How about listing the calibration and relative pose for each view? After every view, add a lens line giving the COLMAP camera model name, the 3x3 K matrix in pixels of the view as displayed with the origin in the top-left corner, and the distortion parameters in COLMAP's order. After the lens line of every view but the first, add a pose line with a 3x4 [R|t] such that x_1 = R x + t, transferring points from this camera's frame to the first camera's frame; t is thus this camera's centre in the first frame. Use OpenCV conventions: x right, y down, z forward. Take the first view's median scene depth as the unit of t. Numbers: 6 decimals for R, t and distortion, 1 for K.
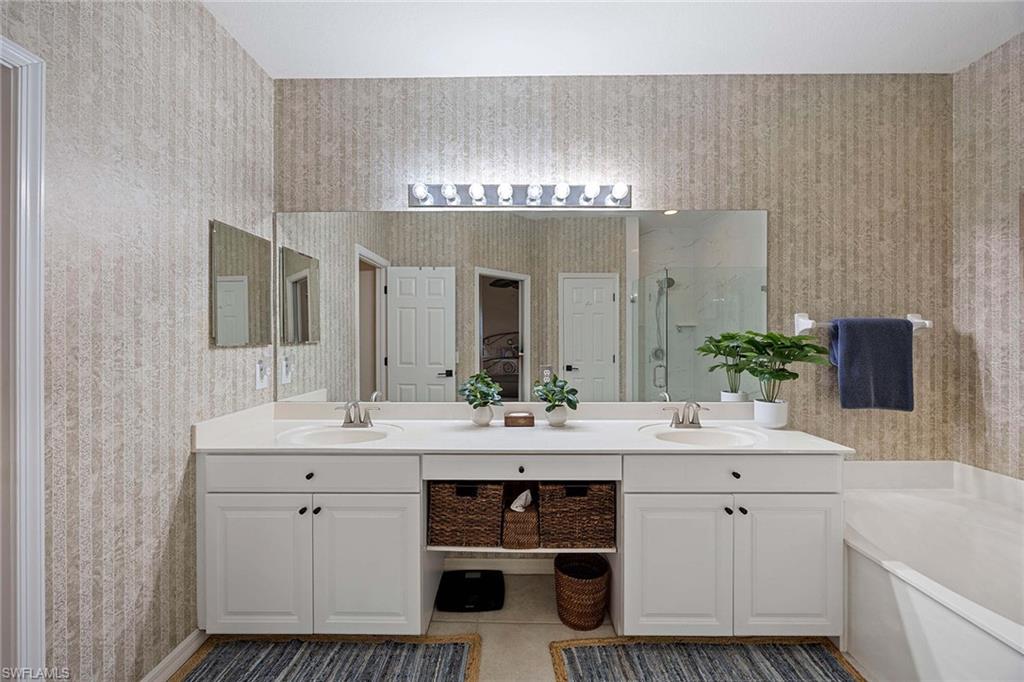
lens RADIAL K [[391.5, 0, 511.4], [0, 391.5, 337.6], [0, 0, 1]] dist [-0.001095, 0.000159]
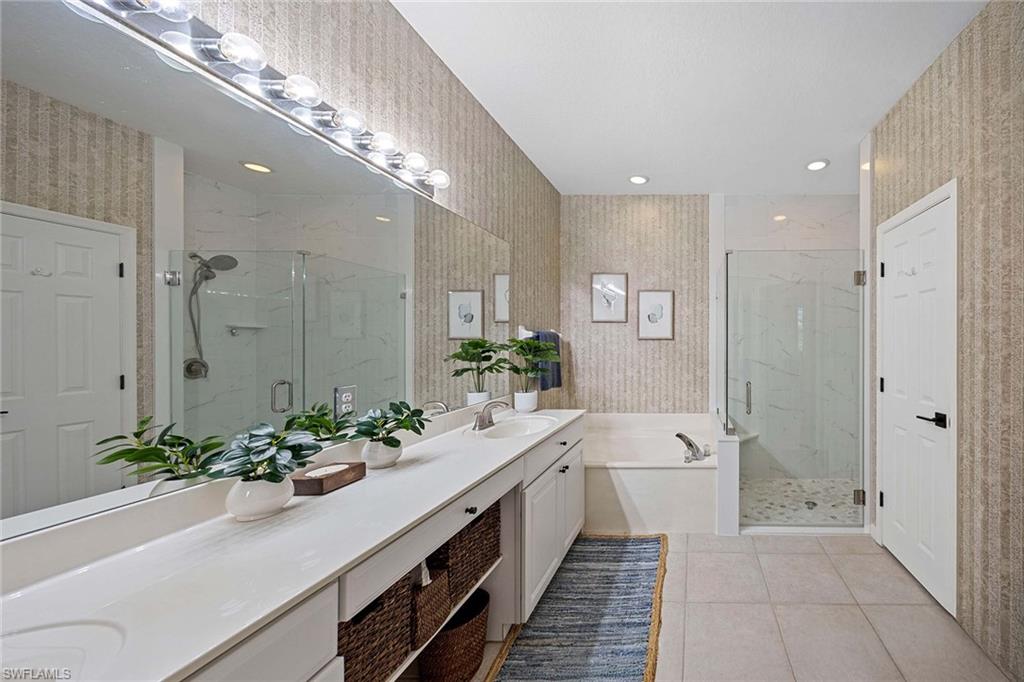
lens RADIAL K [[650.7, 0, 510.9], [0, 650.7, 343.1], [0, 0, 1]] dist [0.008894, 0.000222]
pose [[-0.044127, -0.000577, 0.999026, -1.485656], [0.001222, 0.999999, 0.000631, -0.003267], [-0.999025, 0.001249, -0.044126, 1.118349]]
